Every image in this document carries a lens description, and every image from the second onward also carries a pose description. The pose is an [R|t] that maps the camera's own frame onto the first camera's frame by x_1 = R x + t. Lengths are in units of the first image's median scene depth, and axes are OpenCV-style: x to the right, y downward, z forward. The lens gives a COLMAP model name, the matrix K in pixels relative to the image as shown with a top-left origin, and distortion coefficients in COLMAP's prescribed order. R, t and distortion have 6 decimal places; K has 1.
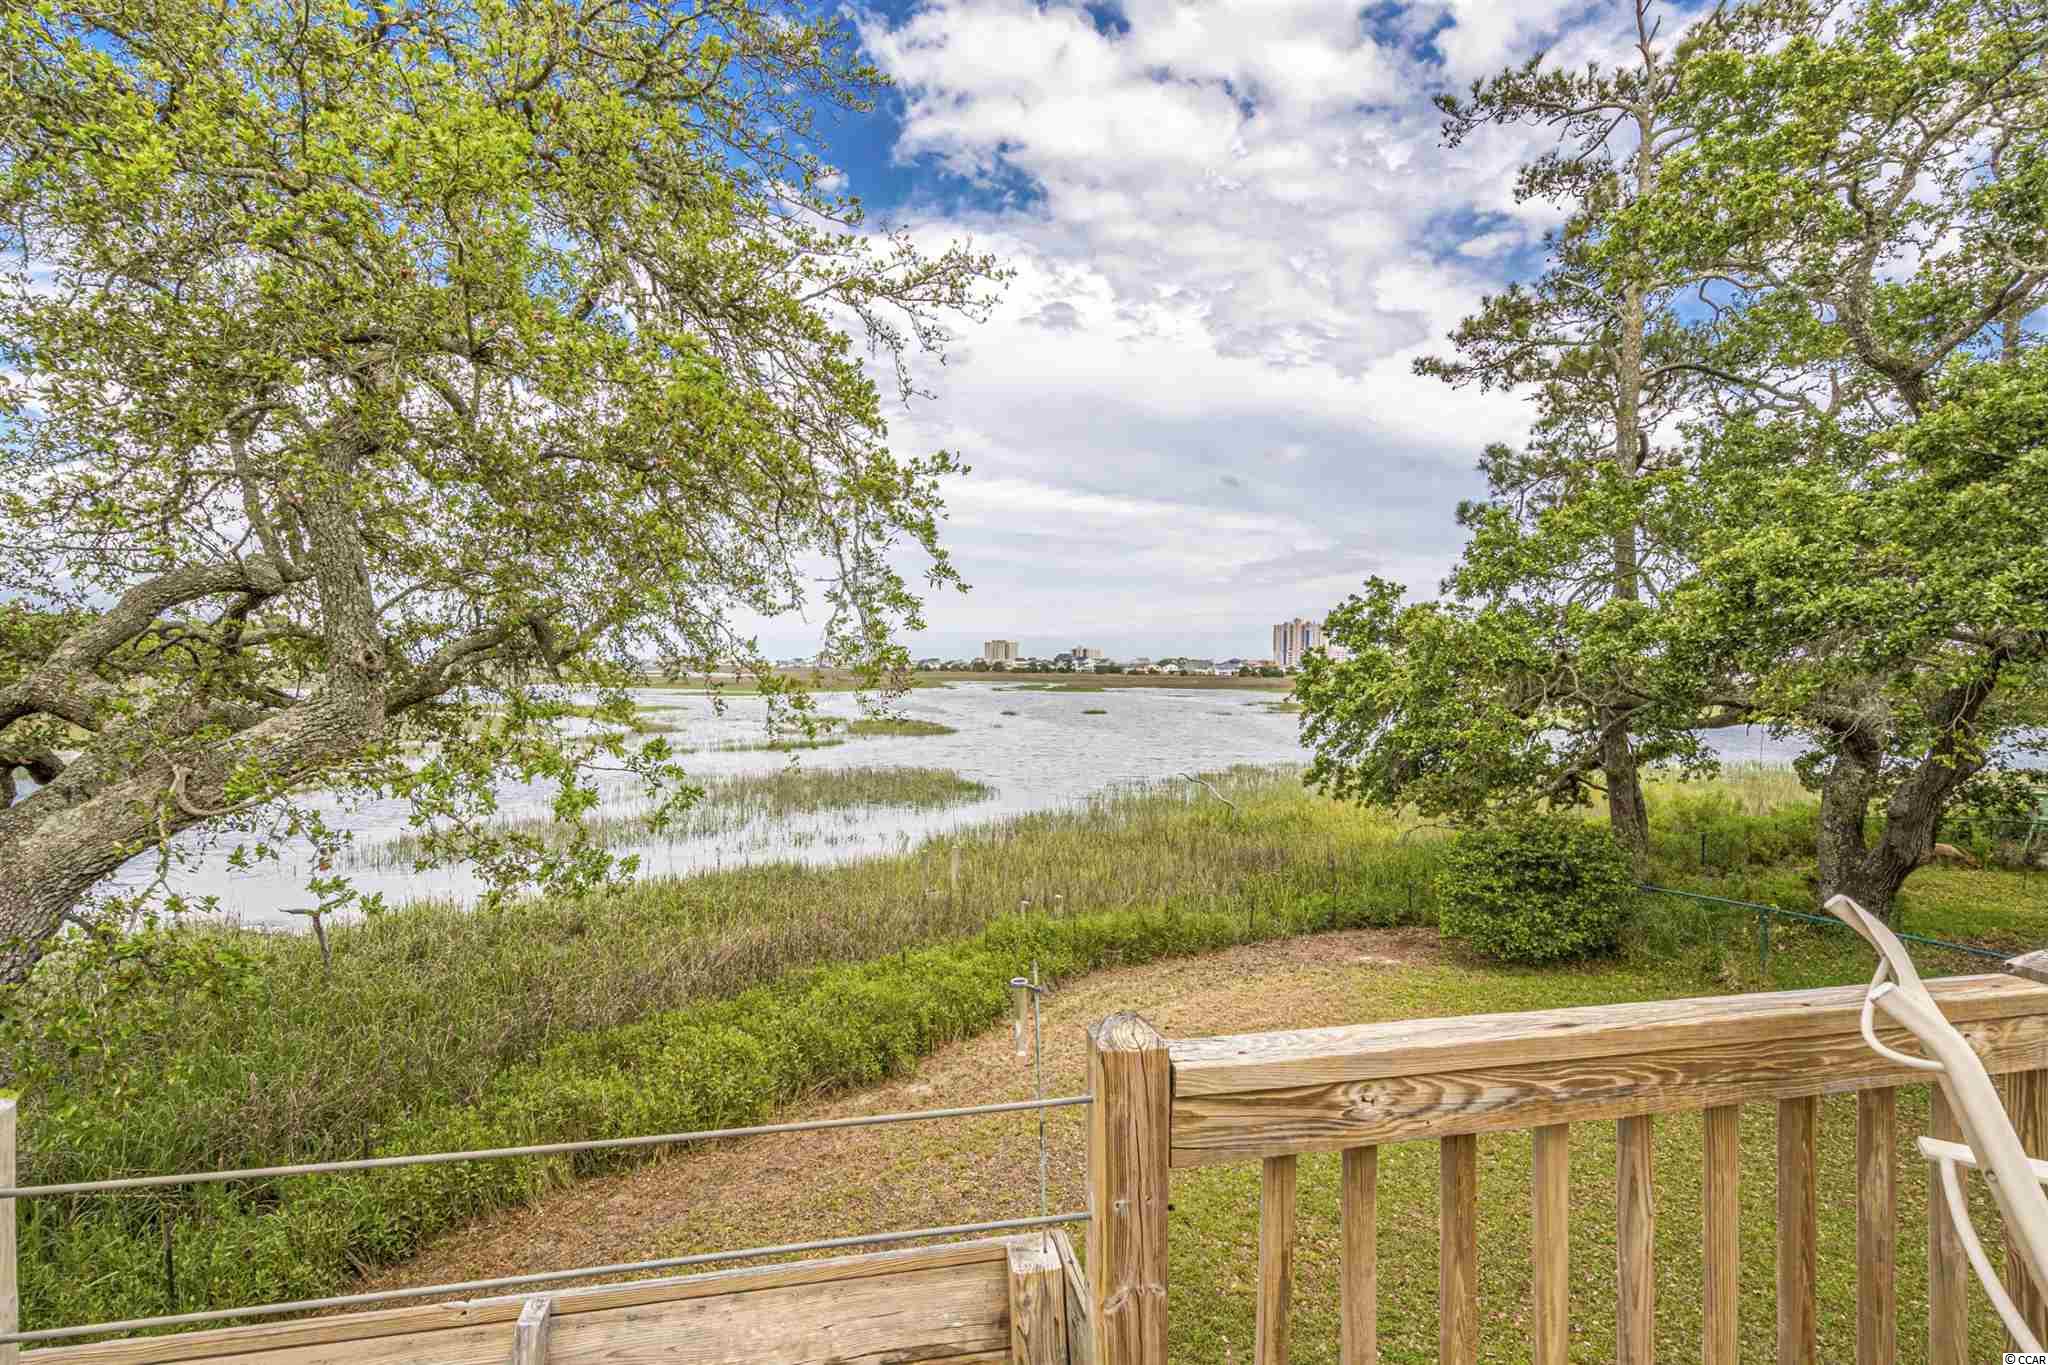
lens RADIAL K [[969.9, 0, 1014.8], [0, 969.9, 676.5], [0, 0, 1]] dist [0.021881, -0.000536]
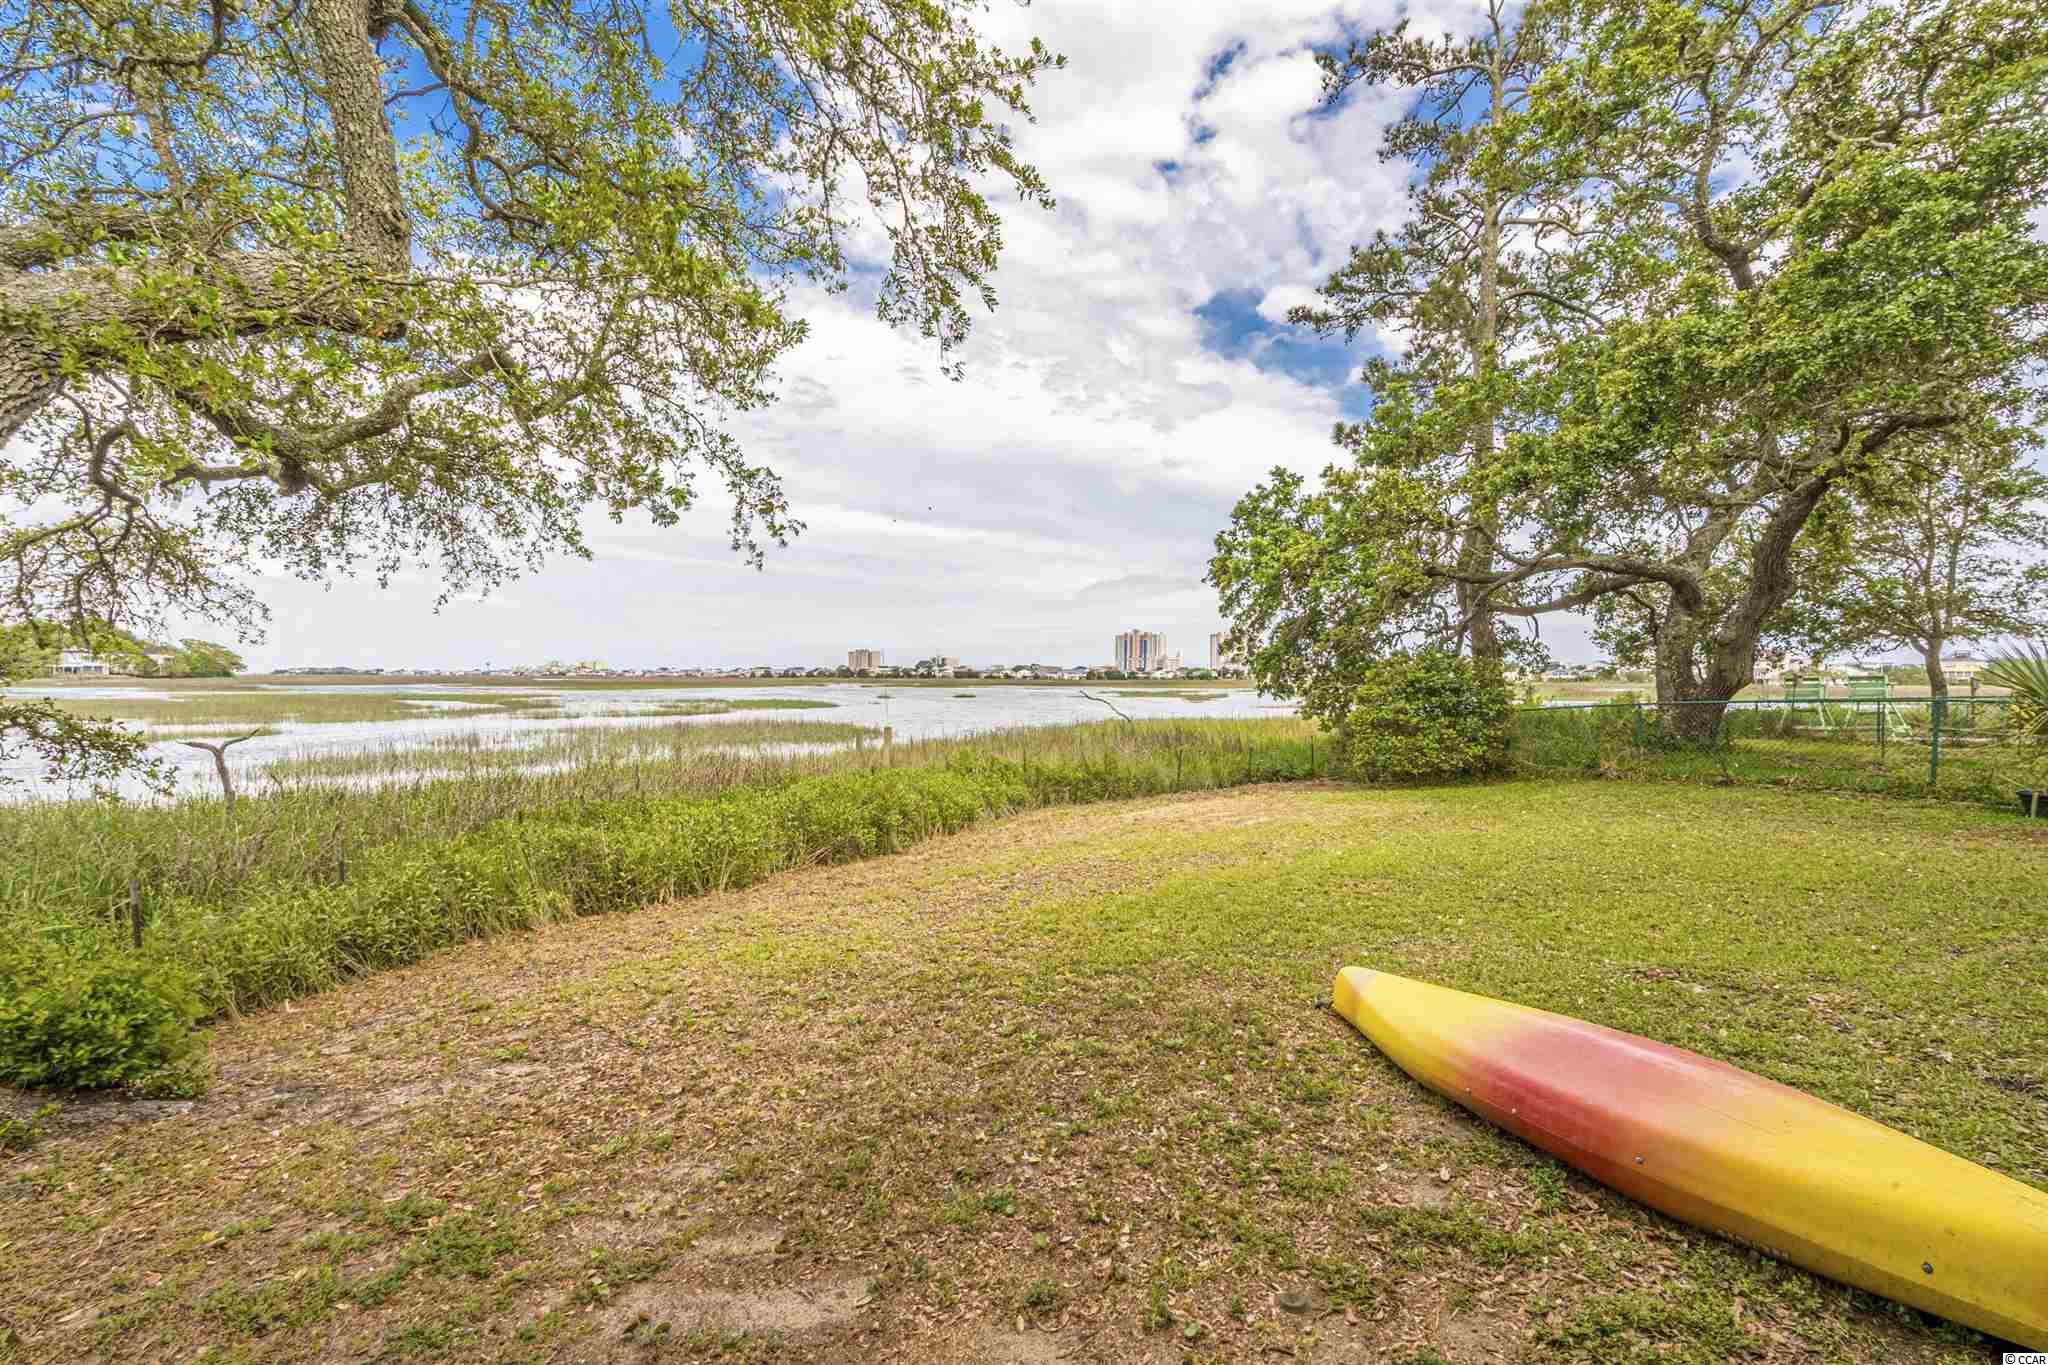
lens RADIAL K [[907.6, 0, 1014.5], [0, 907.6, 672.5], [0, 0, 1]] dist [0.036131, -0.009482]
pose [[0.988896, -0.003128, 0.148577, -0.077003], [0.004712, 0.999936, -0.010308, 0.136946], [-0.148535, 0.010894, 0.988847, 0.031161]]
